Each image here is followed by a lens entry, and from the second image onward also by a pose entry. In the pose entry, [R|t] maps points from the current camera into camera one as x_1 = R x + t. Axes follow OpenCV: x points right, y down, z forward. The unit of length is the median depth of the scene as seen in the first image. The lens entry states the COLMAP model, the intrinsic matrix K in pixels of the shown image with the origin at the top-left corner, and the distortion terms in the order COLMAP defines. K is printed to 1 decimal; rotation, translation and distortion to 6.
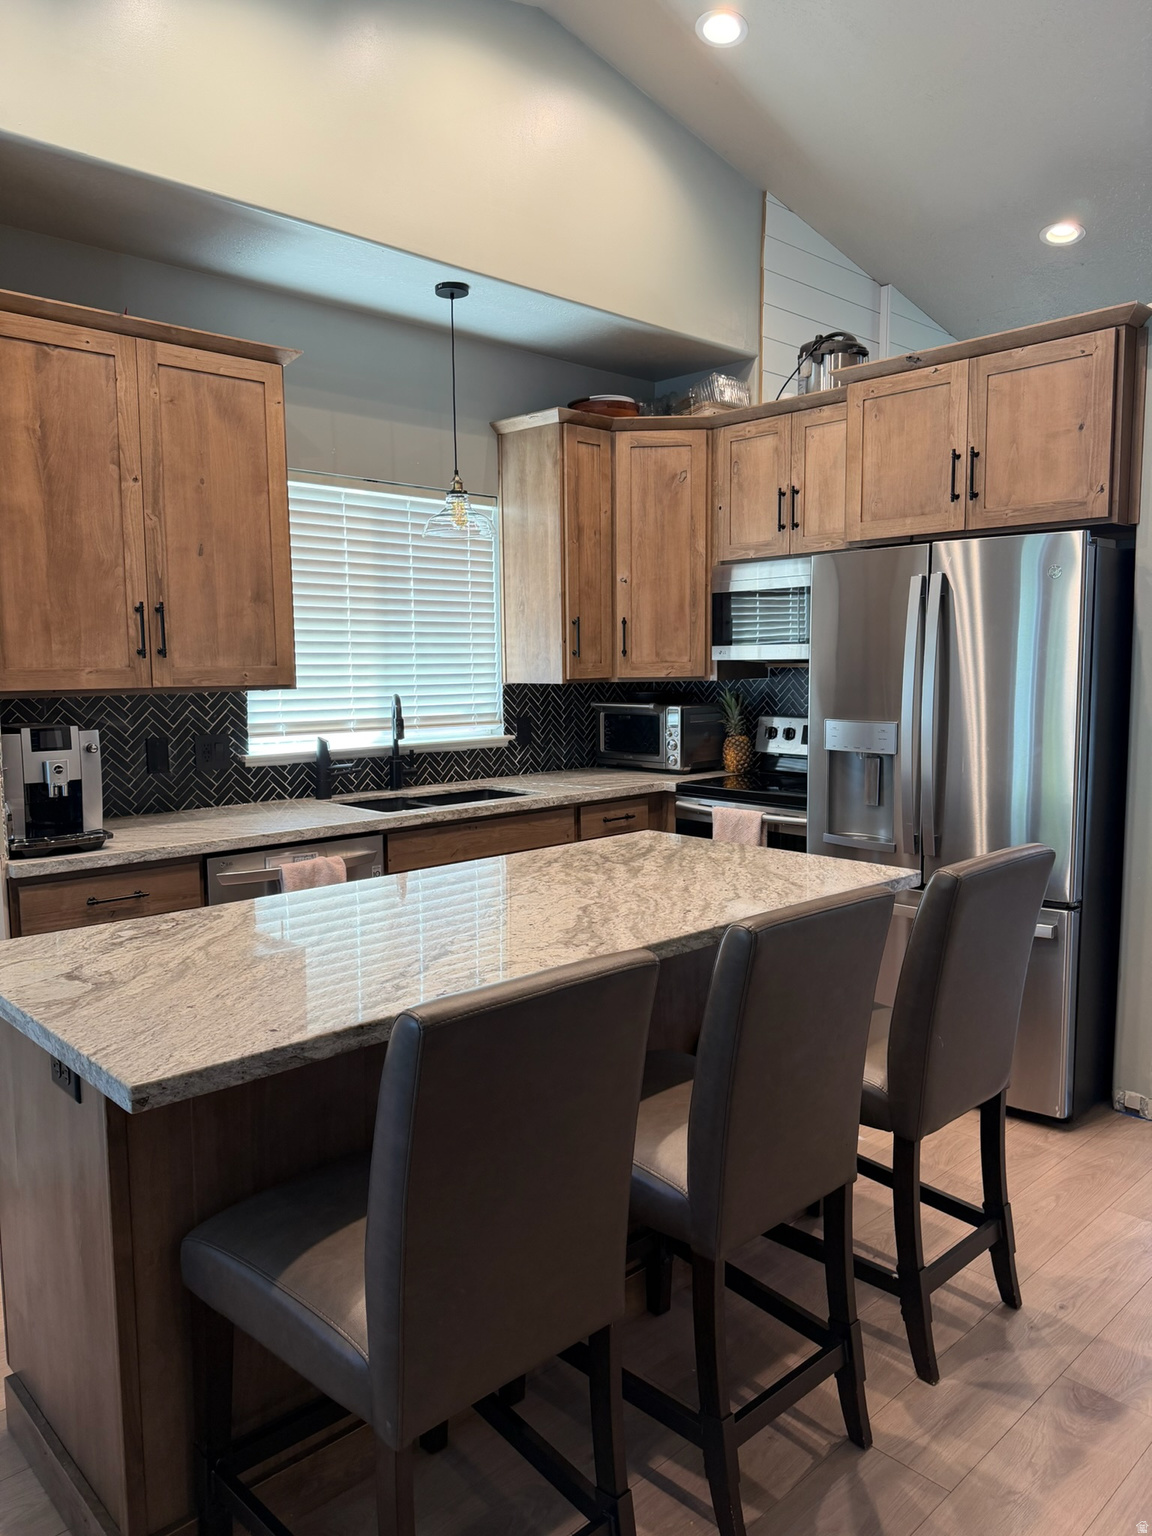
lens RADIAL K [[1098.9, 0, 569.3], [0, 1098.9, 772.4], [0, 0, 1]] dist [0.049568, -0.054982]
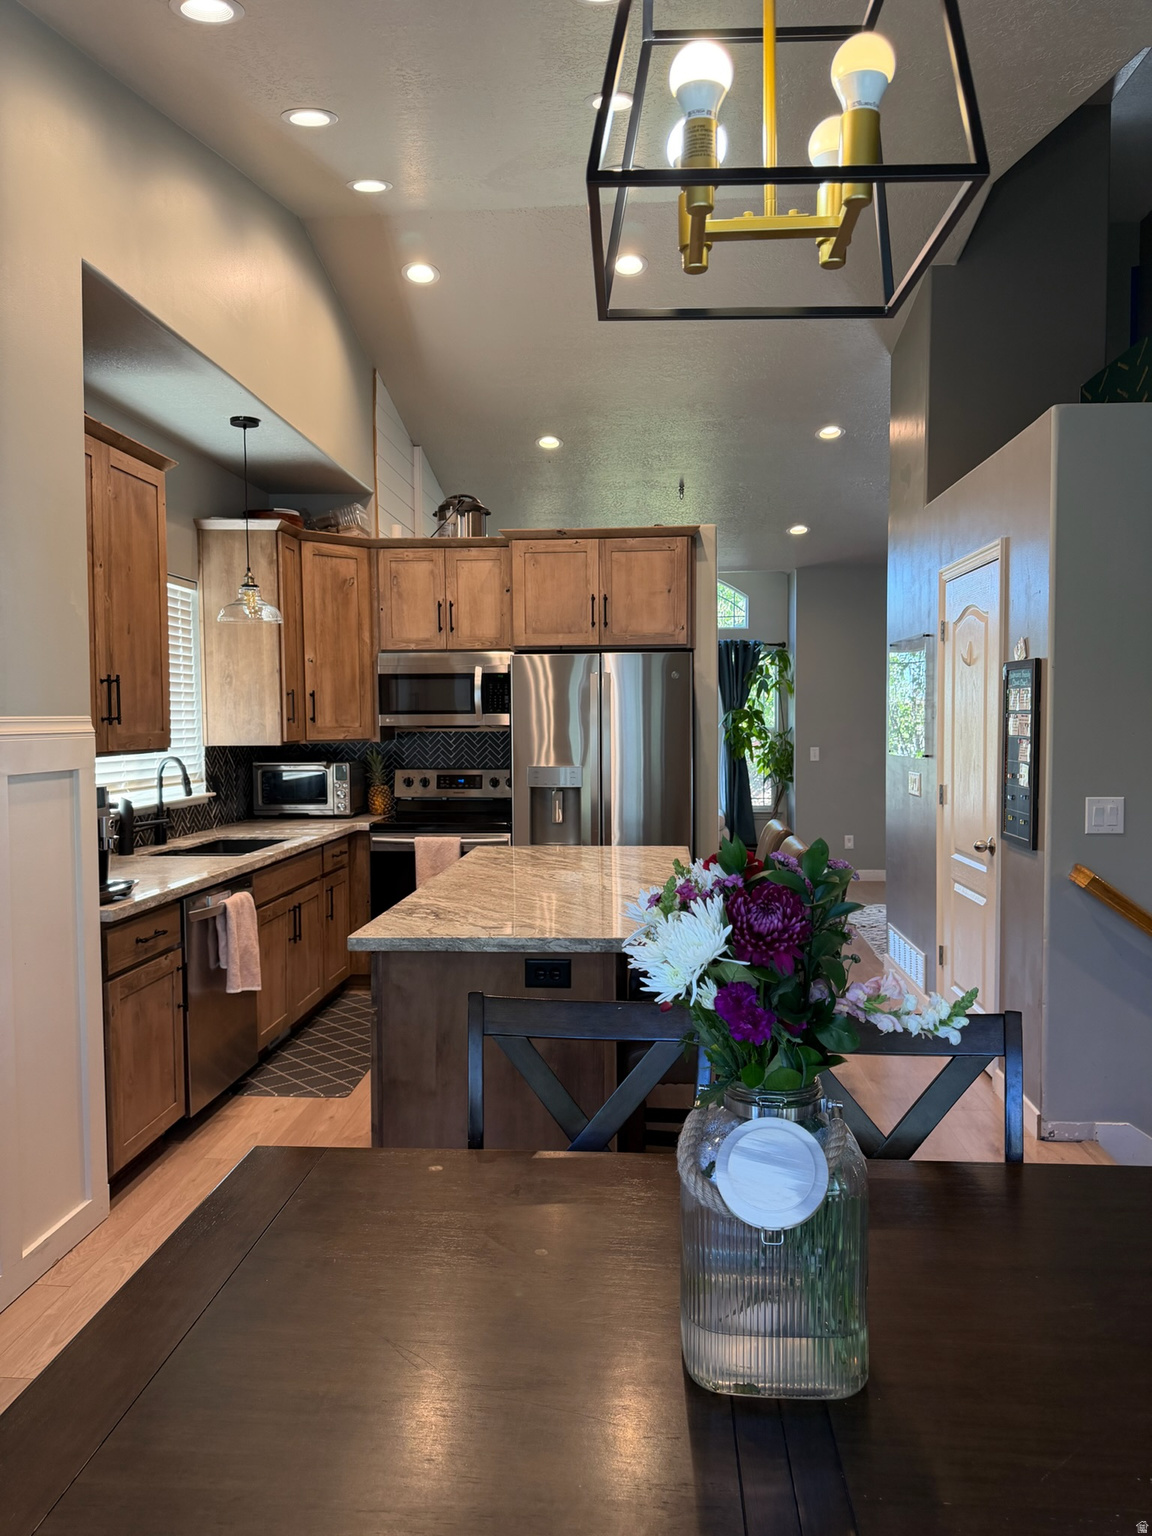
lens RADIAL K [[1098.9, 0, 575.5], [0, 1098.9, 768.9], [0, 0, 1]] dist [0.049568, -0.054982]
pose [[0.735460, -0.025062, 0.677105, -0.584923], [0.066068, 0.997206, -0.034852, 0.007674], [-0.674340, 0.070367, 0.735061, -0.093417]]
